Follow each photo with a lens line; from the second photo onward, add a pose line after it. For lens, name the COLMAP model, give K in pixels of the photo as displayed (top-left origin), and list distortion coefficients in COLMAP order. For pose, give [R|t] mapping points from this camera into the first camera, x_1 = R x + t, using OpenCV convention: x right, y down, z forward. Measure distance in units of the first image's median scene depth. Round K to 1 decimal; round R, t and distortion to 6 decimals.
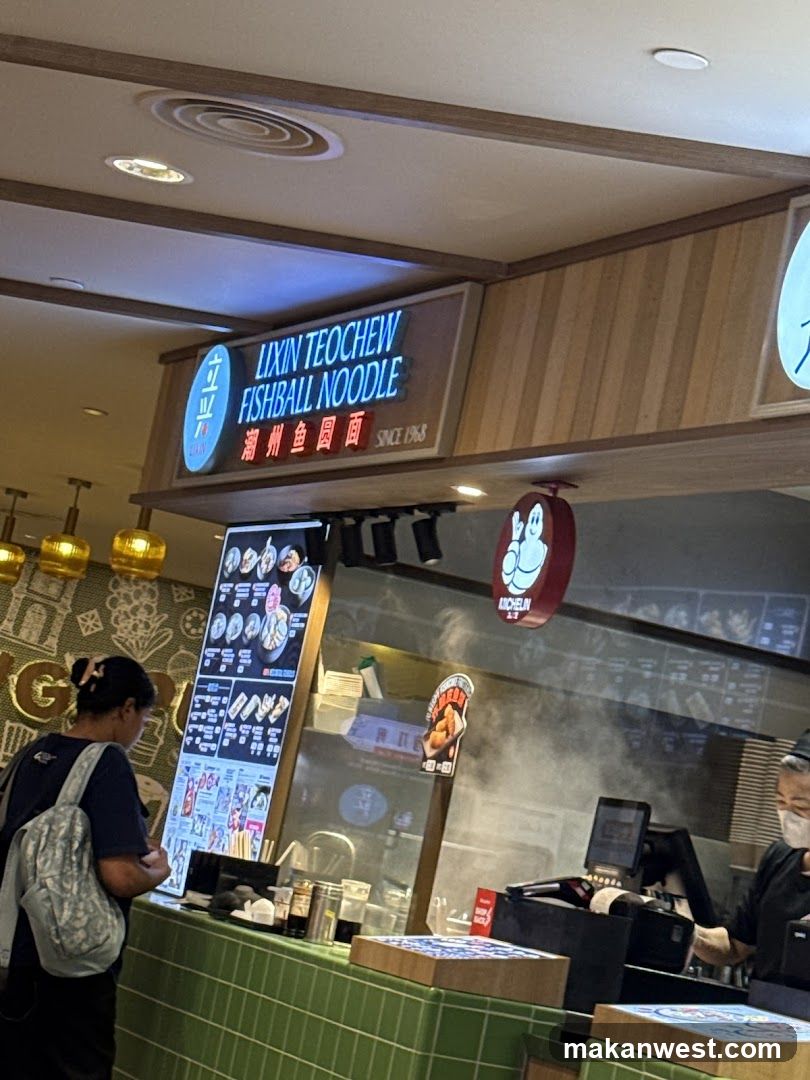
lens RADIAL K [[2873.9, 0, 405.0], [0, 2873.9, 540.0], [0, 0, 1]] dist [-0.003594, -0.155443]
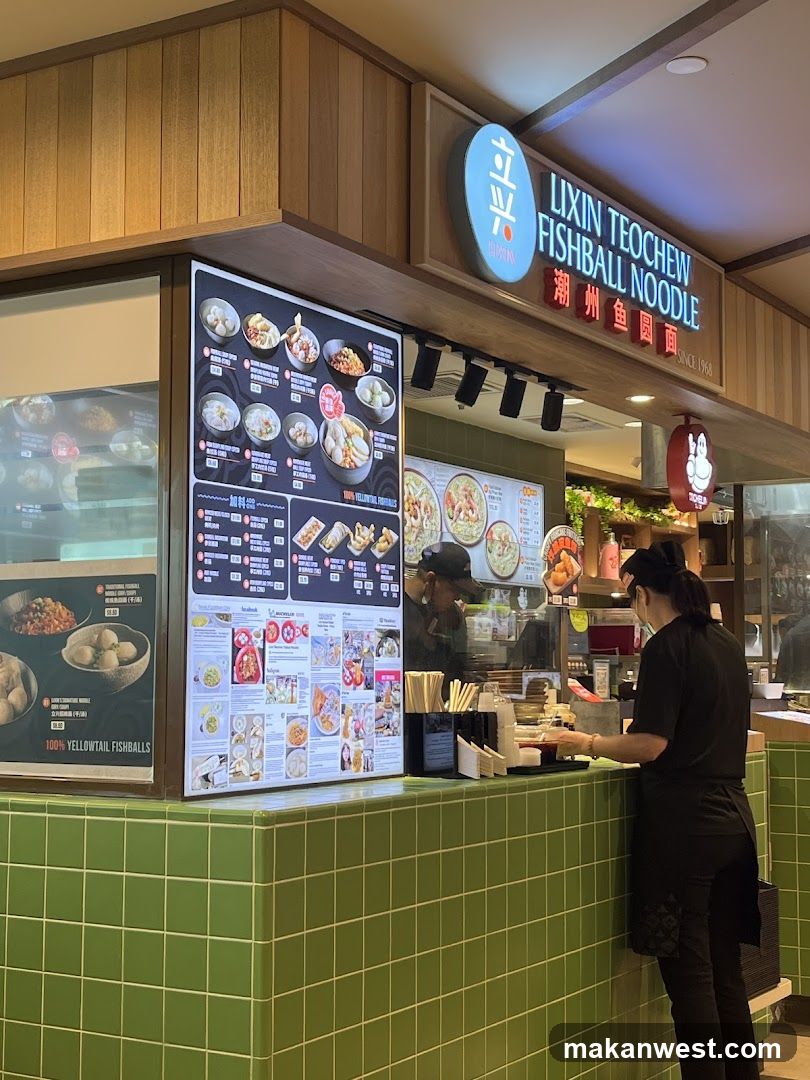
lens RADIAL K [[1616.4, 0, 404.5], [0, 1616.4, 592.0], [0, 0, 1]] dist [0.029227, 0.016357]
pose [[-0.573711, -0.154040, 0.804442, -0.448160], [-0.199707, 0.978822, 0.045004, 0.049608], [-0.794338, -0.134833, -0.592324, 1.276946]]
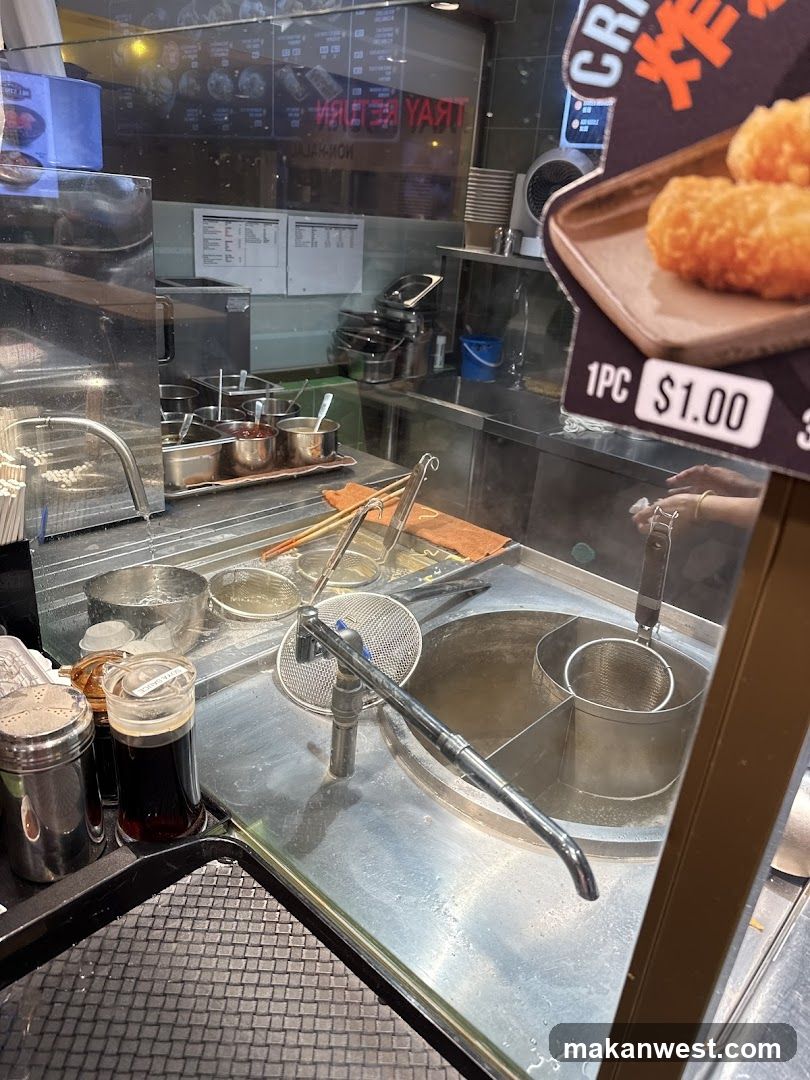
lens RADIAL K [[768.3, 0, 405.0], [0, 768.3, 540.0], [0, 0, 1]] dist [0.002610, 0.000801]
pose [[0.906785, -0.271843, 0.322245, -0.020749], [0.049793, 0.828057, 0.558428, 0.051273], [-0.418642, -0.490329, 0.764406, 0.843086]]
